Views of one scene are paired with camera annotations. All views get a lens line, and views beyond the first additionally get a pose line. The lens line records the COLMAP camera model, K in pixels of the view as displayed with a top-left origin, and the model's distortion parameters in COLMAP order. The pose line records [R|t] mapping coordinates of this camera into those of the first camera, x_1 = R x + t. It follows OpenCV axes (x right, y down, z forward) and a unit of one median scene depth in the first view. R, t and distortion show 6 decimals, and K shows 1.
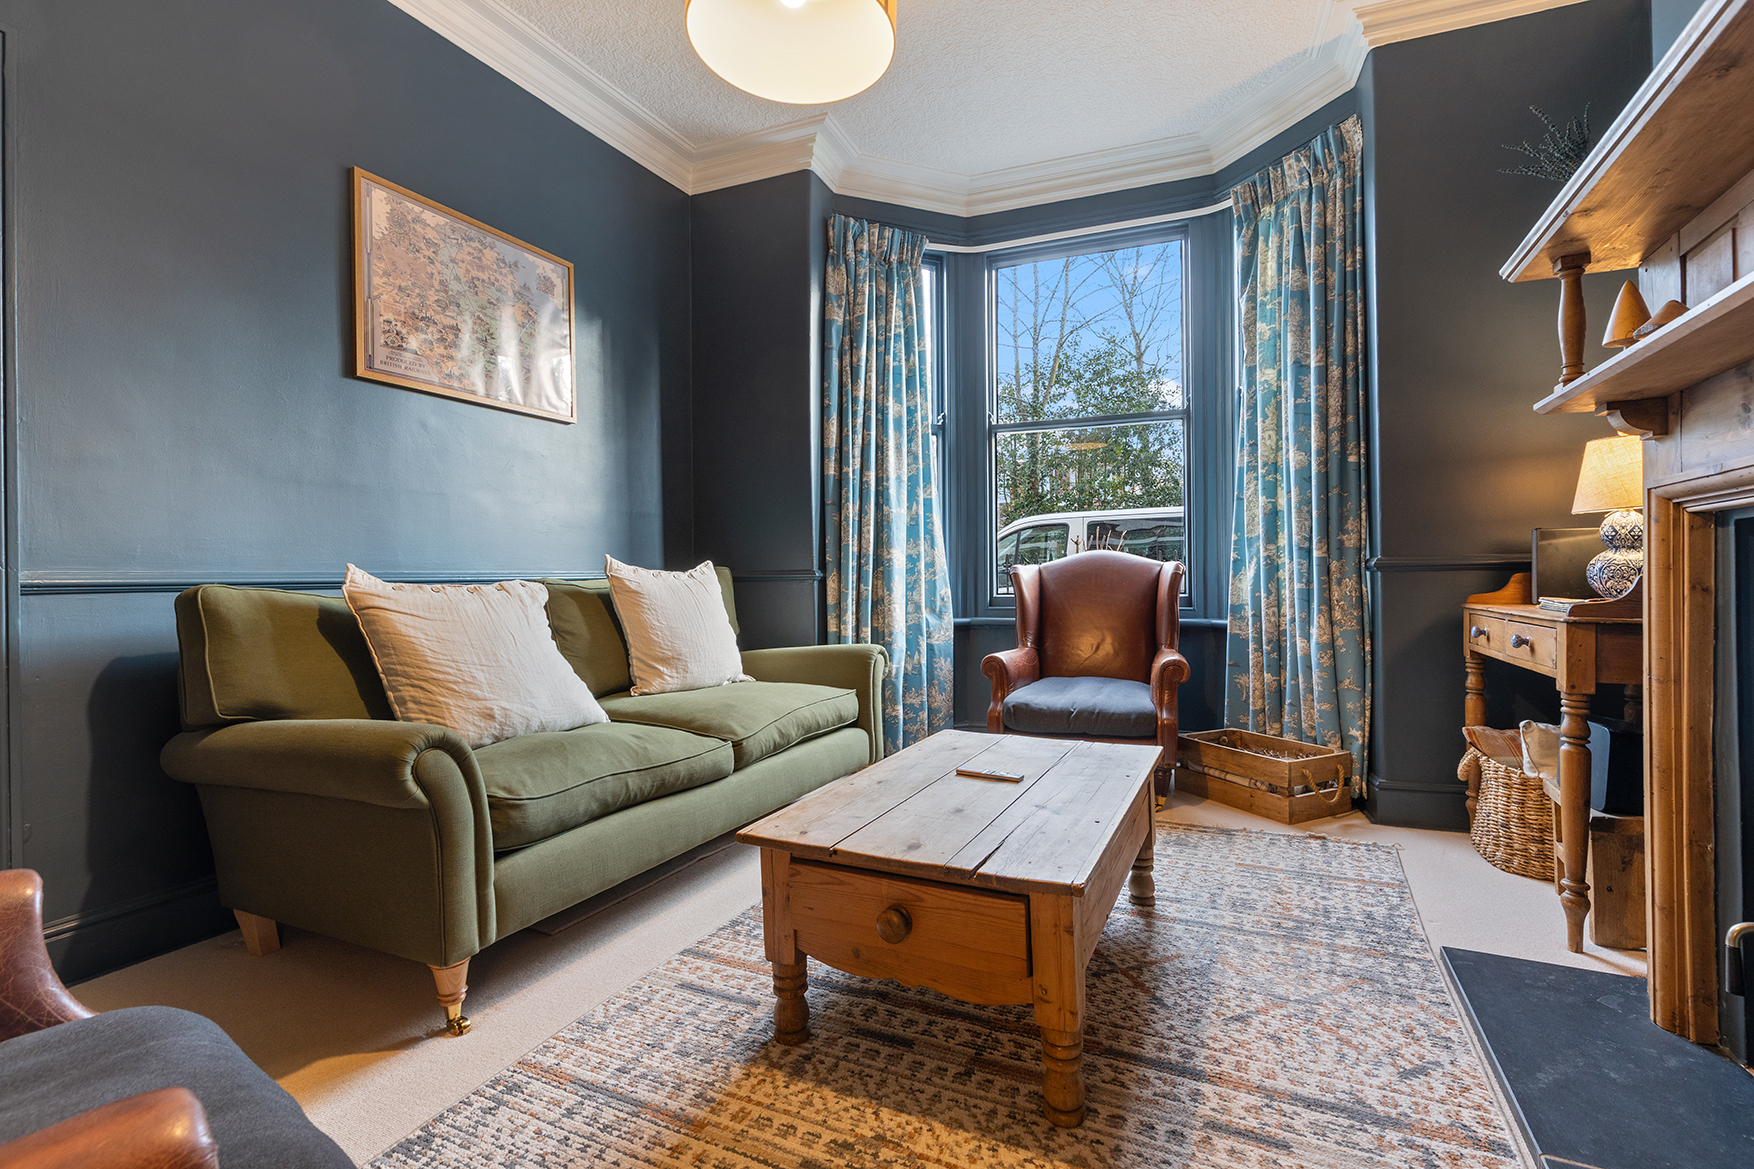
lens RADIAL K [[782.5, 0, 882.8], [0, 782.5, 584.3], [0, 0, 1]] dist [0.002851, -0.001175]
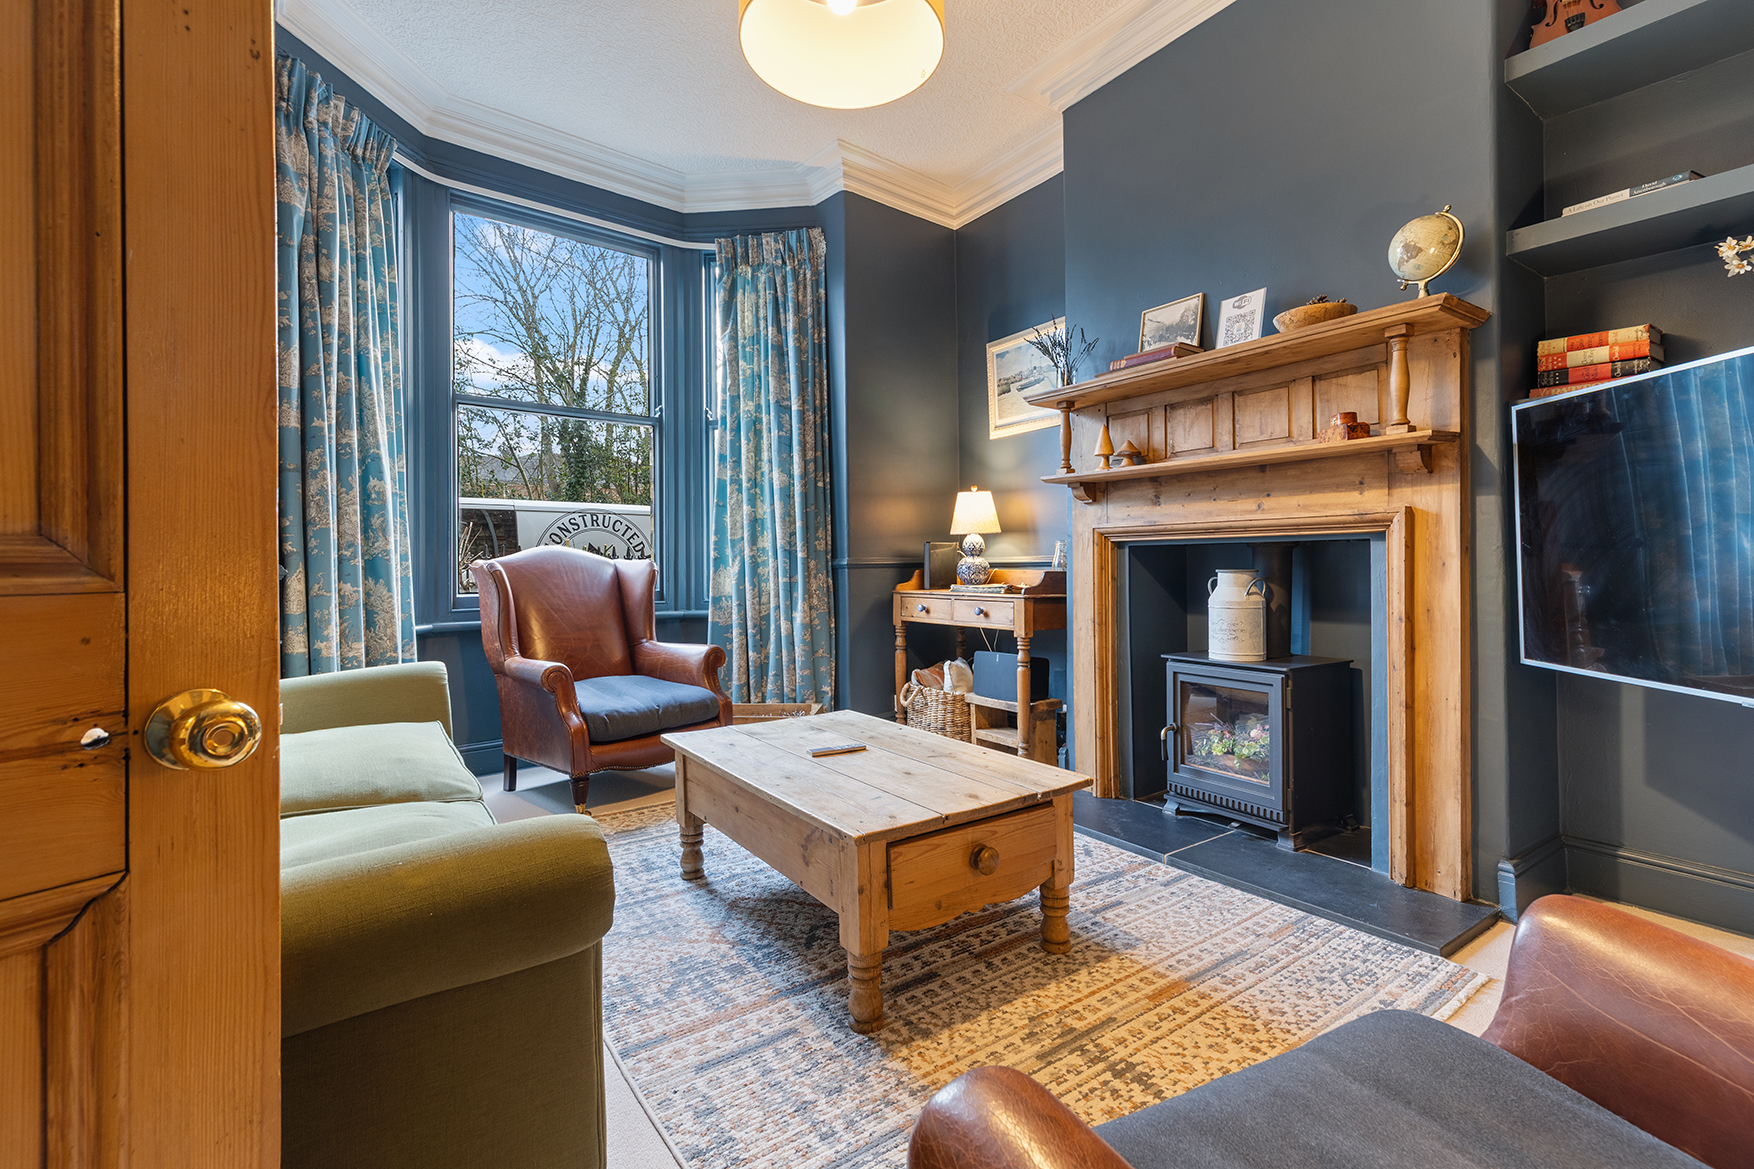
lens RADIAL K [[788.8, 0, 887.4], [0, 788.8, 573.5], [0, 0, 1]] dist [0.003054, -0.000219]
pose [[0.491259, -0.003492, 0.871007, -0.569629], [0.009708, 0.999952, -0.001466, -0.005445], [-0.870960, 0.009176, 0.491269, 0.265634]]
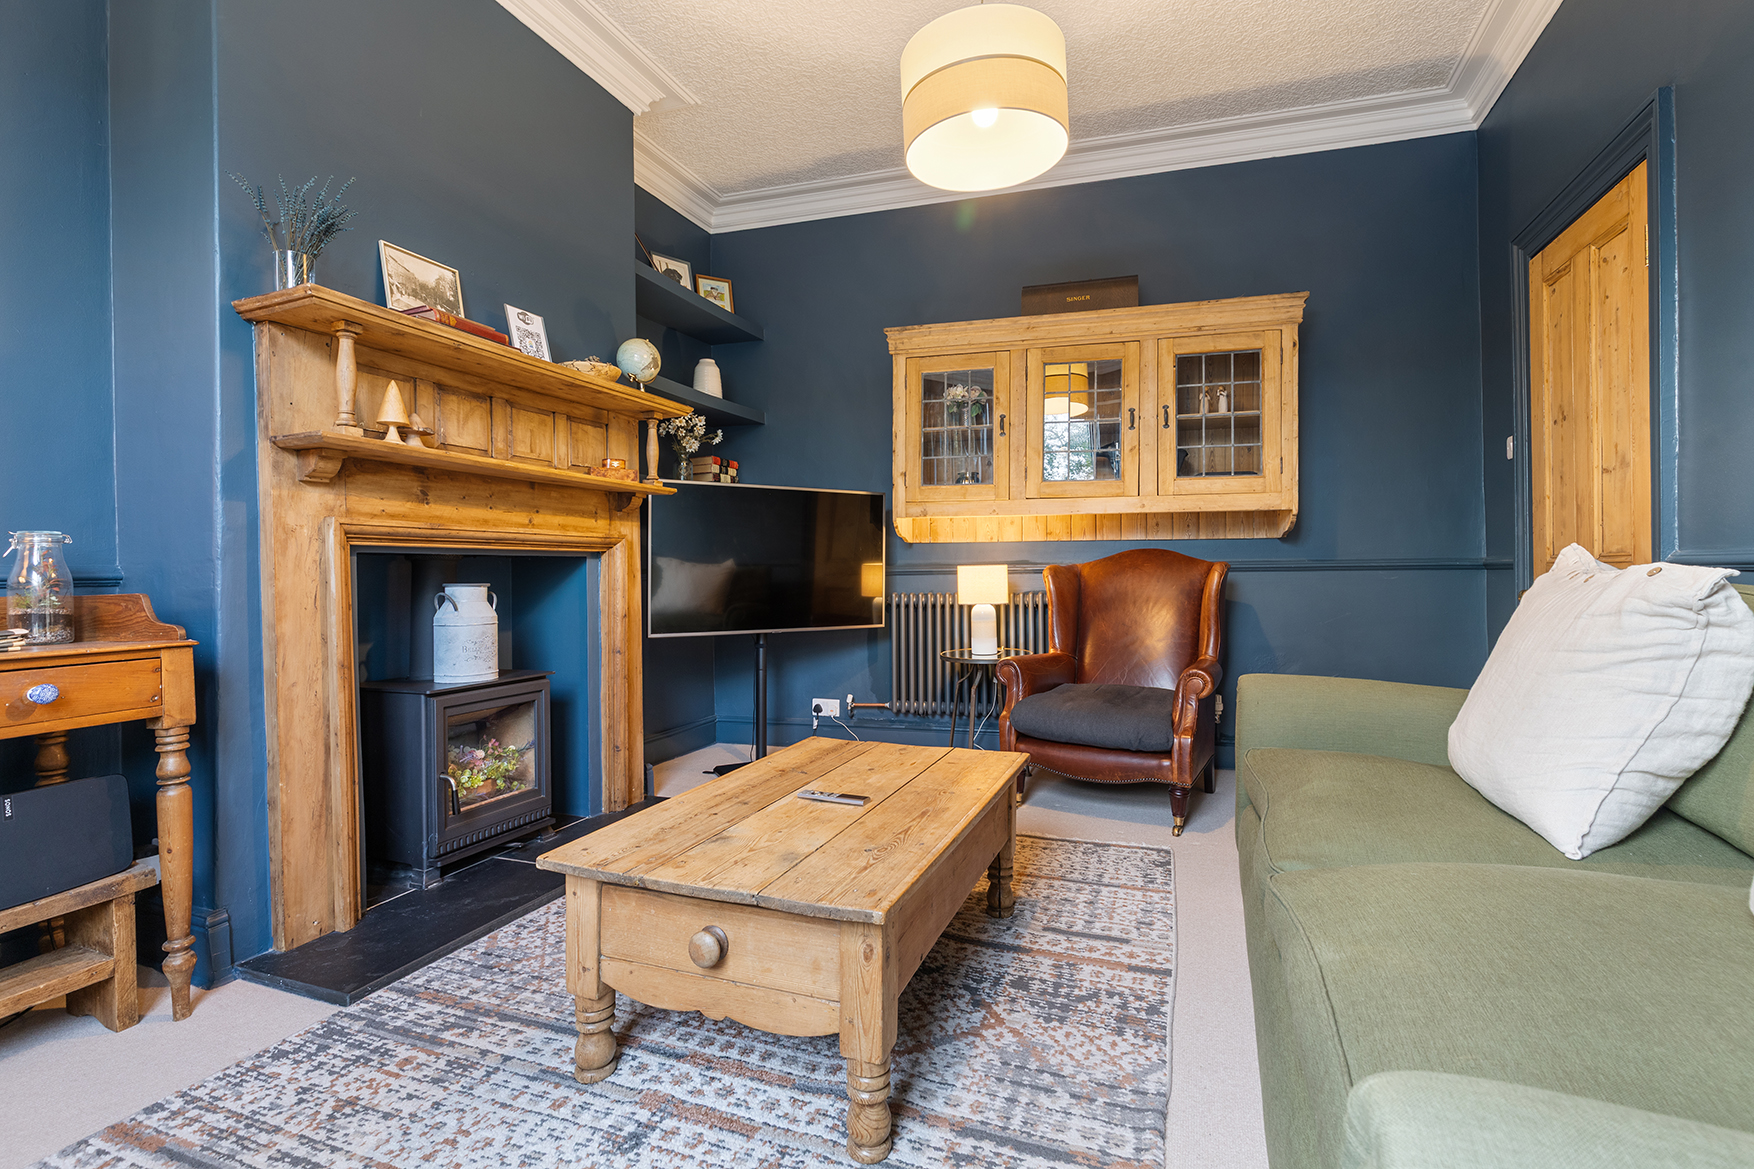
lens RADIAL K [[809.7, 0, 876.1], [0, 809.7, 591.8], [0, 0, 1]] dist [0.005848, -0.000941]
pose [[-0.997007, 0.028910, -0.071703, 0.103758], [0.026676, 0.999134, 0.031923, -0.015581], [0.072564, 0.029914, -0.996915, 1.349369]]
